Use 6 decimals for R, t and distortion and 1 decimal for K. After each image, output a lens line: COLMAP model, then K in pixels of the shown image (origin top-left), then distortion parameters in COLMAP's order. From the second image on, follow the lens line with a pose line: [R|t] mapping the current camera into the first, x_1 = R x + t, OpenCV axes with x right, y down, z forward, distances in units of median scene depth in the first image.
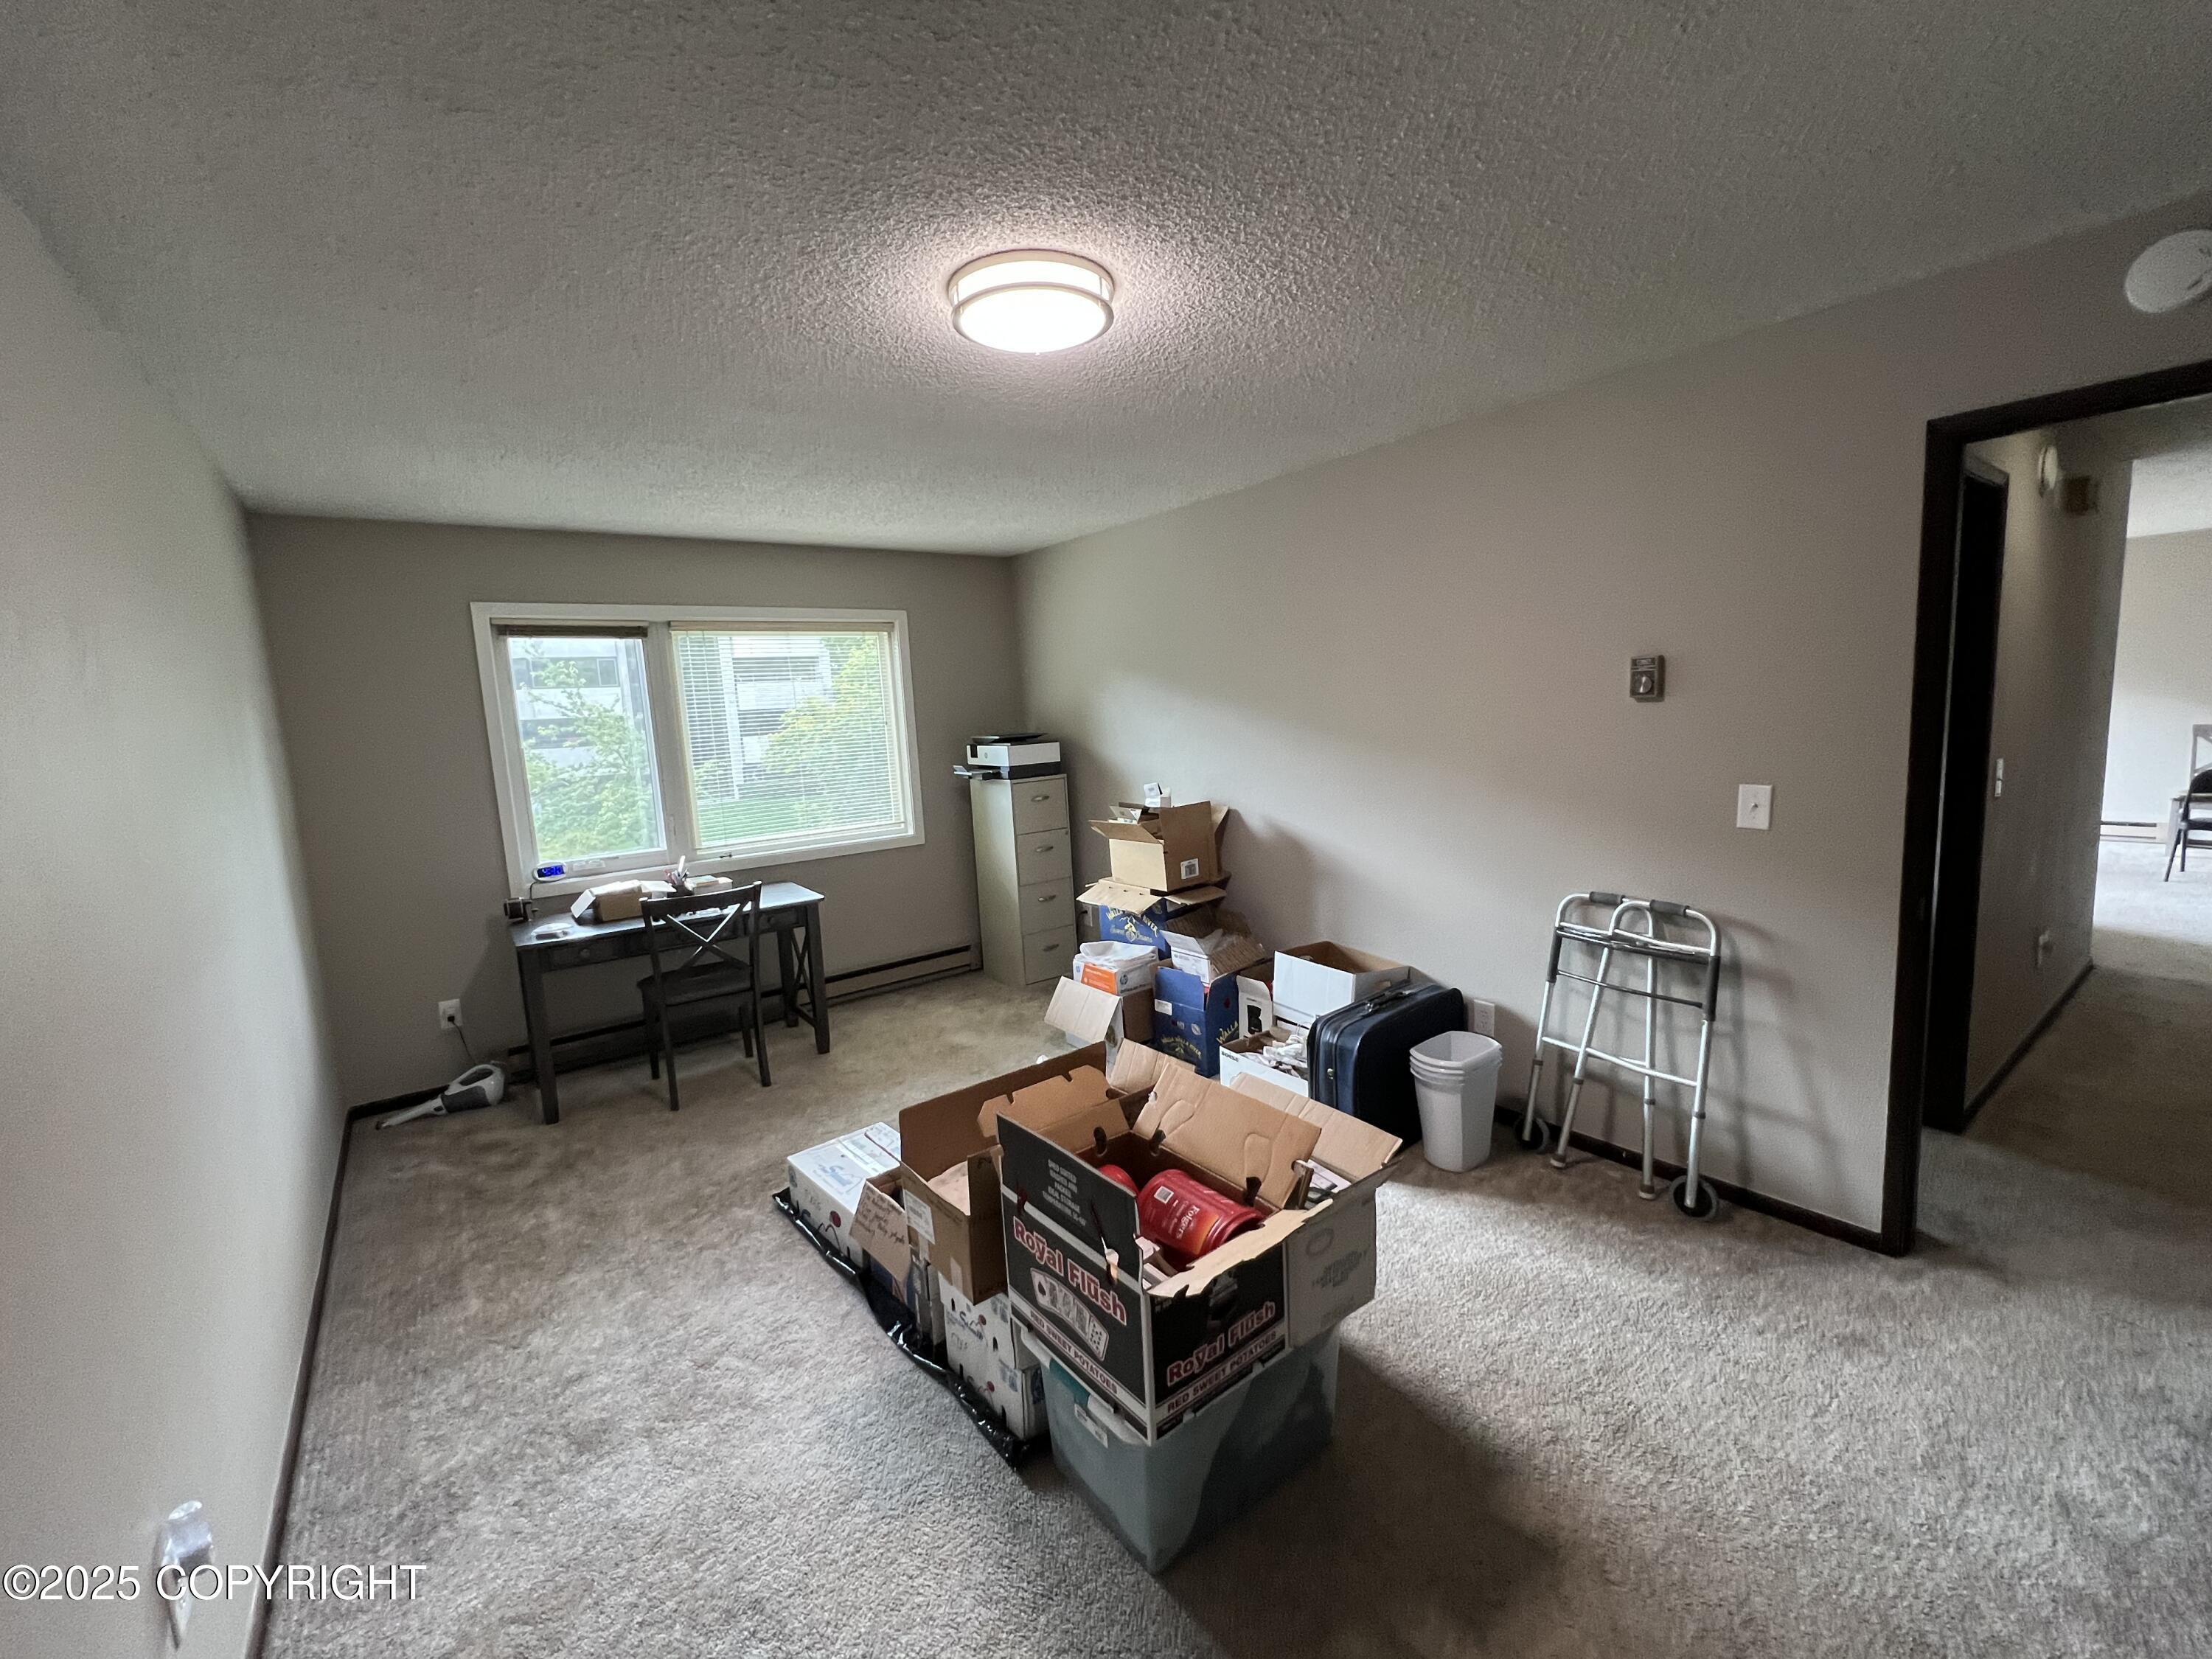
lens RADIAL K [[921.0, 0, 1103.2], [0, 921.0, 832.2], [0, 0, 1]] dist [0.000392, 0.000224]
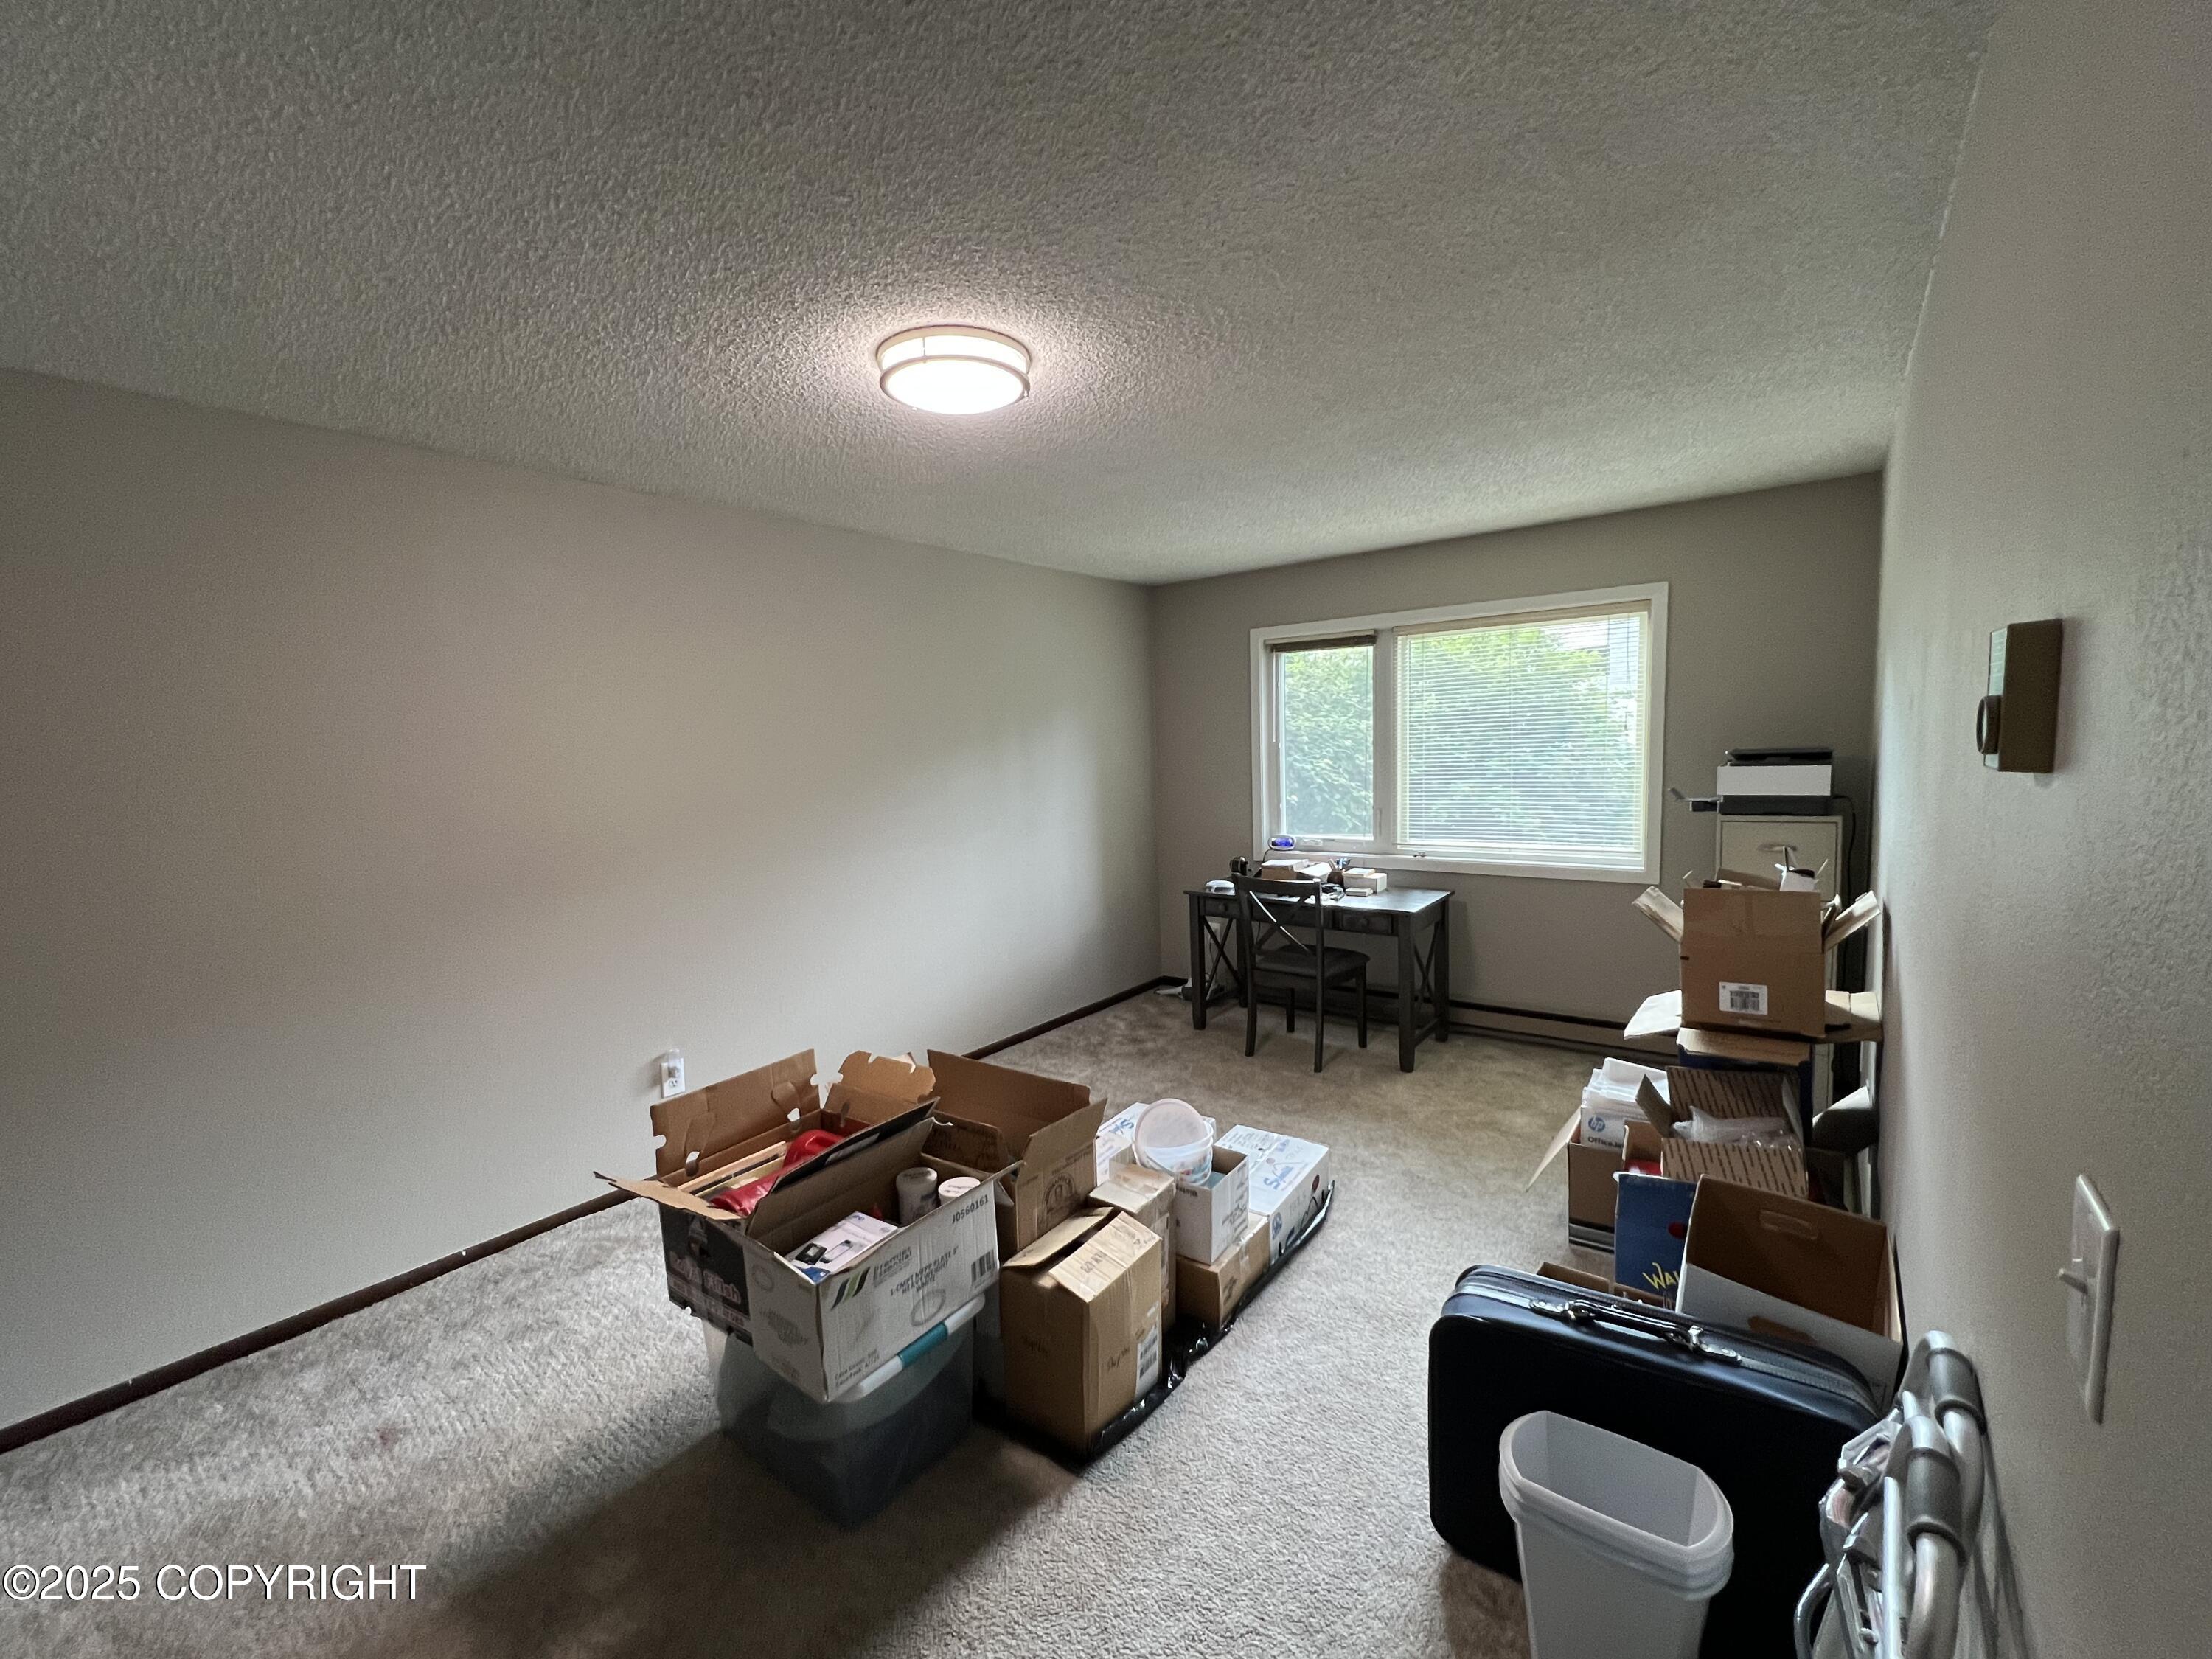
lens RADIAL K [[921.0, 0, 1105.3], [0, 921.0, 829.8], [0, 0, 1]] dist [0.000392, 0.000224]
pose [[0.269028, 0.134702, -0.953666, 0.526275], [-0.111702, 0.987853, 0.108019, -0.083068], [0.956633, 0.077466, 0.280807, 0.441034]]
